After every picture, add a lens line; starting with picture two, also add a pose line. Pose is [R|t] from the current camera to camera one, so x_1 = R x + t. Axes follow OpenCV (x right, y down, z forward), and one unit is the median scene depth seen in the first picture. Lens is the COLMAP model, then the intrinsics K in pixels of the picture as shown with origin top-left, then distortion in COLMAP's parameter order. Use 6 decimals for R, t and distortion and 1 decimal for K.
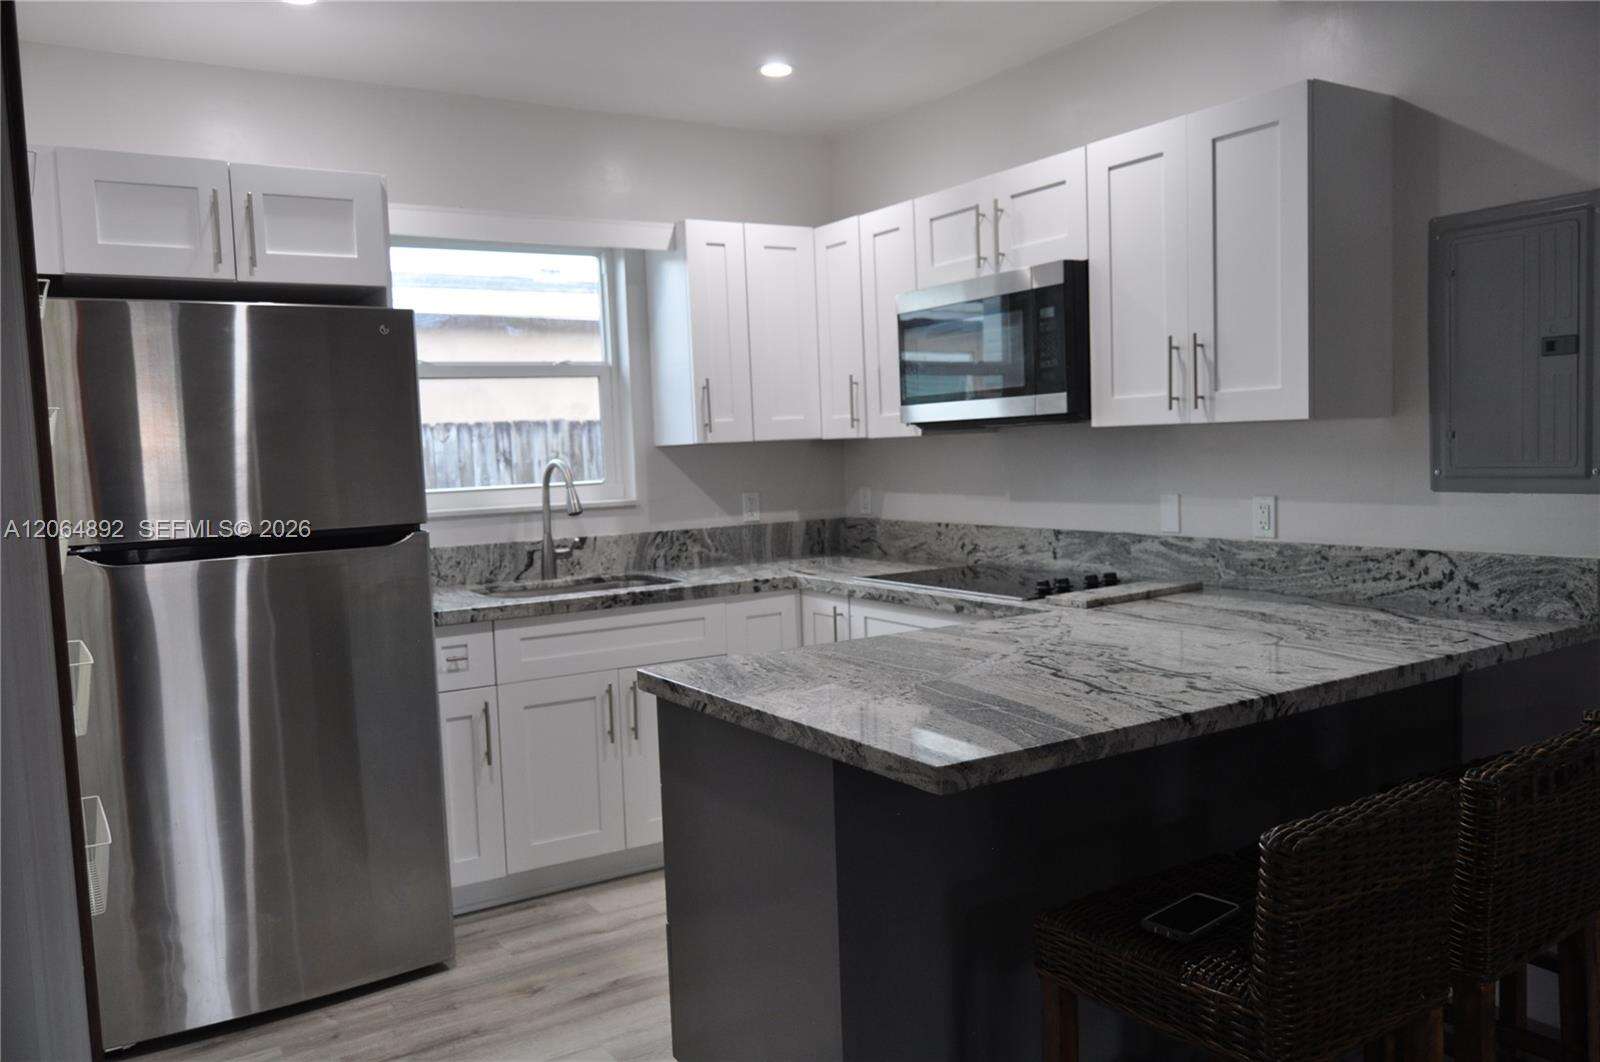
lens RADIAL K [[1230.6, 0, 813.5], [0, 1230.6, 533.7], [0, 0, 1]] dist [-0.013061, 0.011624]
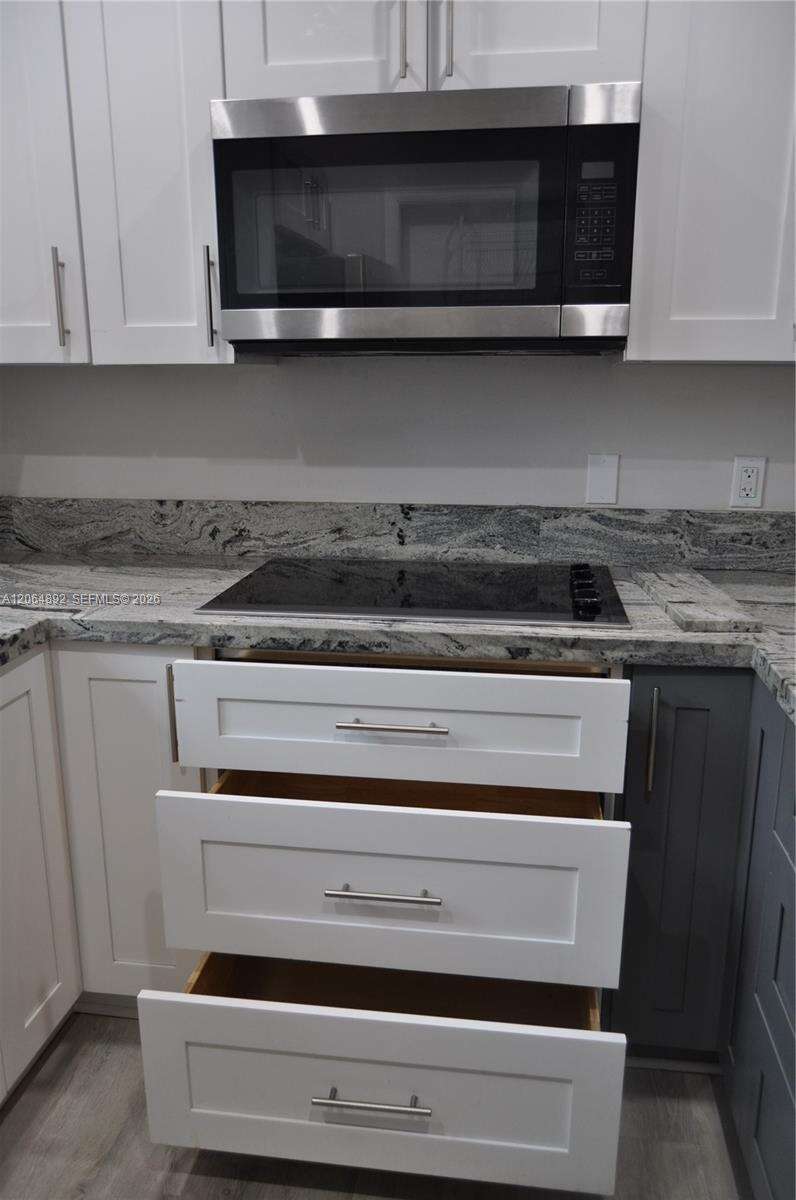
lens RADIAL K [[922.9, 0, 399.3], [0, 922.9, 602.1], [0, 0, 1]] dist [-0.013061, 0.011624]
pose [[0.654219, -0.137929, 0.743622, -0.233224], [0.031665, 0.987363, 0.155281, -0.033253], [-0.755642, -0.078041, 0.650319, 0.677891]]
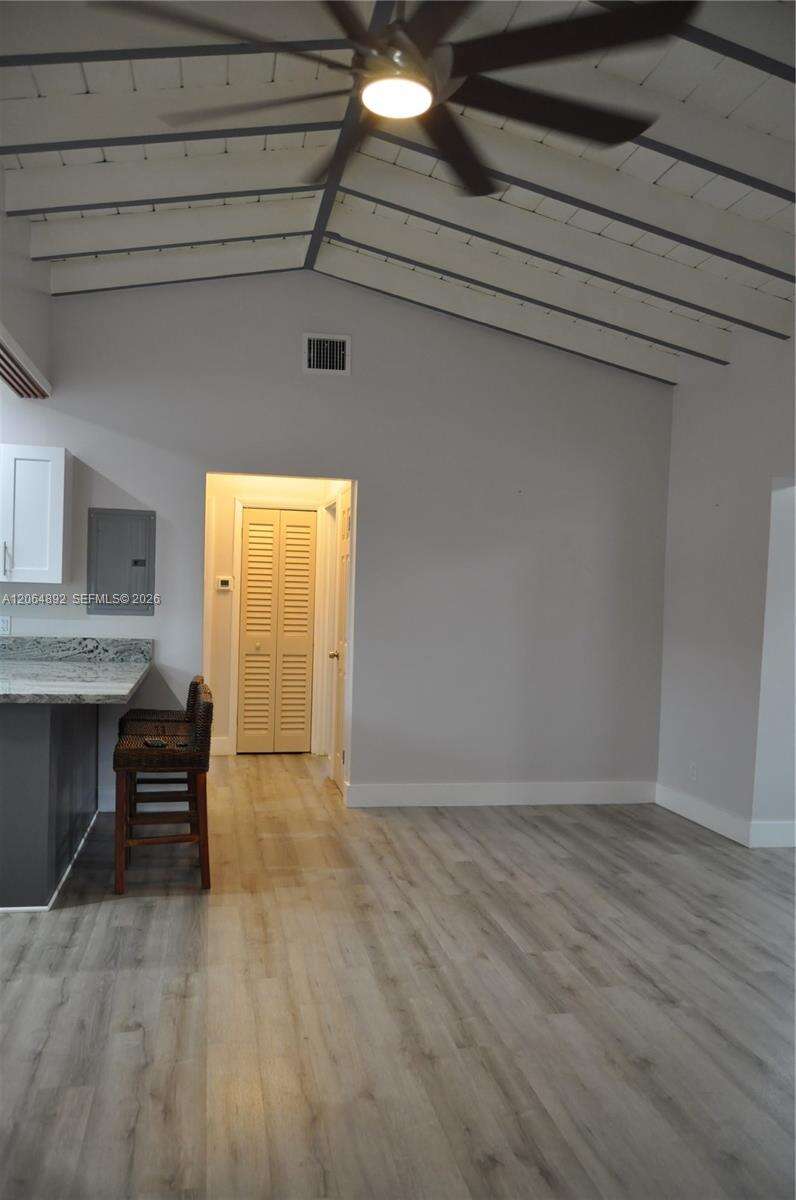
lens RADIAL K [[922.9, 0, 415.2], [0, 922.9, 624.8], [0, 0, 1]] dist [-0.013061, 0.011624]
pose [[0.351964, 0.013390, 0.935918, -0.804916], [0.022032, 0.999502, -0.022585, 0.034747], [-0.935754, 0.028569, 0.351494, -0.230629]]
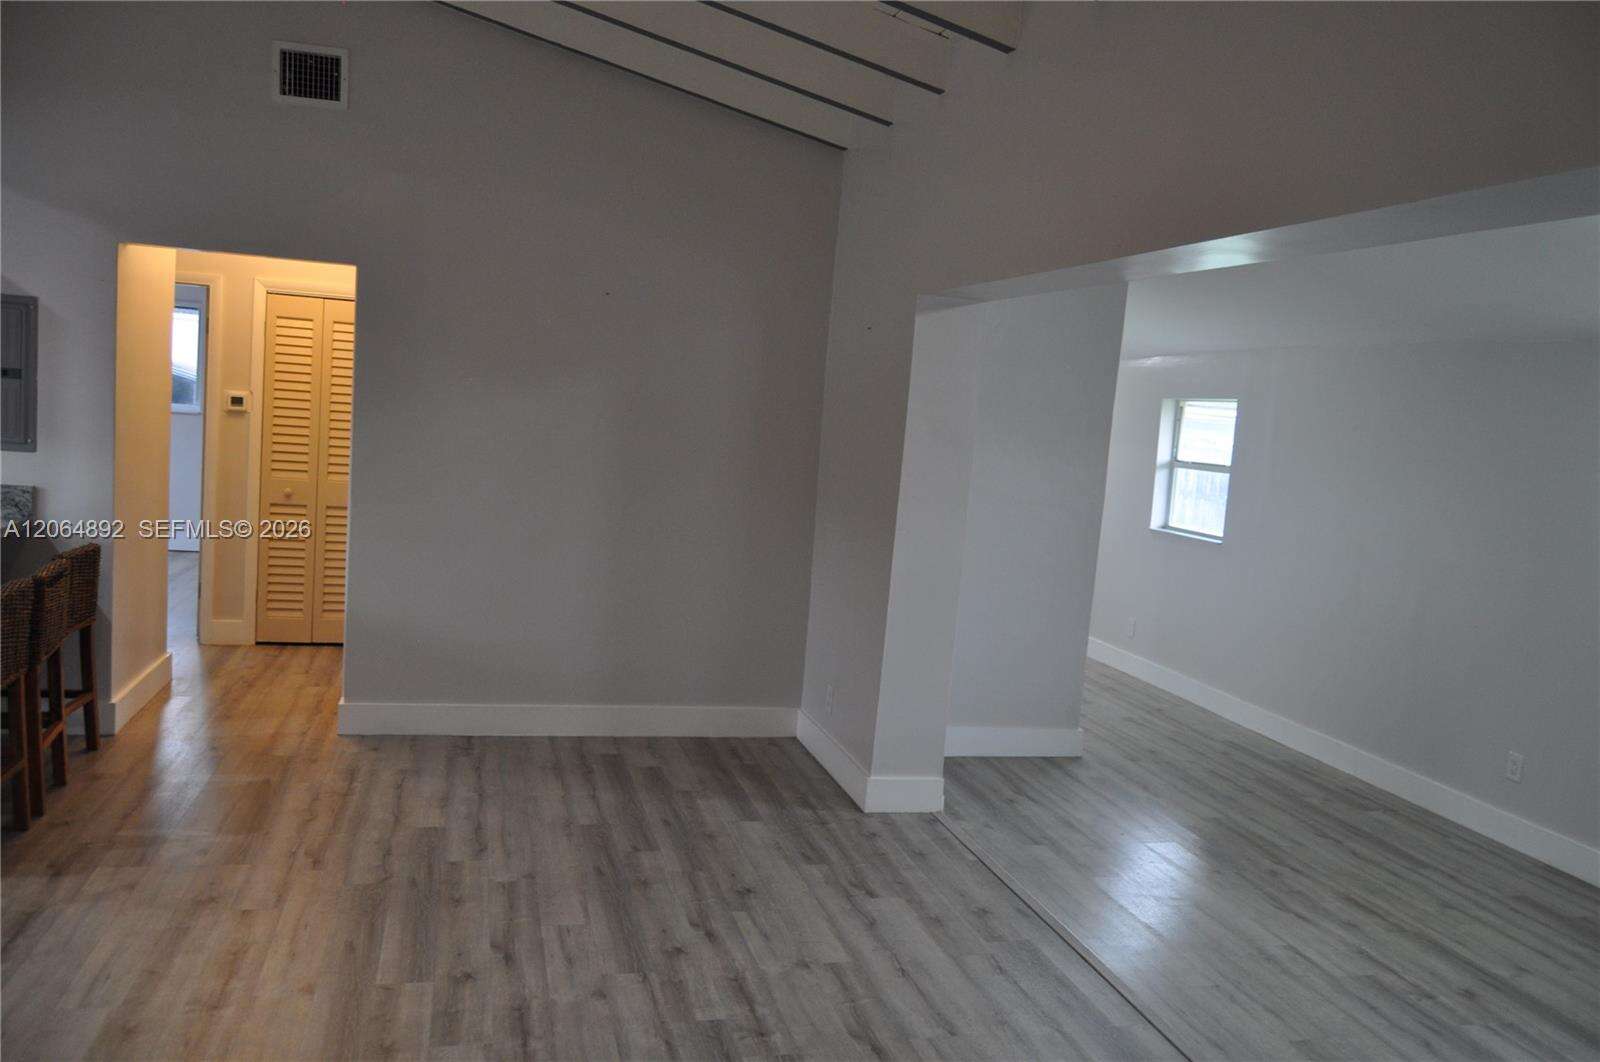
lens RADIAL K [[1230.6, 0, 818.6], [0, 1230.6, 533.9], [0, 0, 1]] dist [-0.013061, 0.011624]
pose [[0.293576, -0.038239, 0.955171, -0.599062], [-0.019175, 0.998763, 0.045878, -0.011620], [-0.955743, -0.031784, 0.292479, -0.536337]]
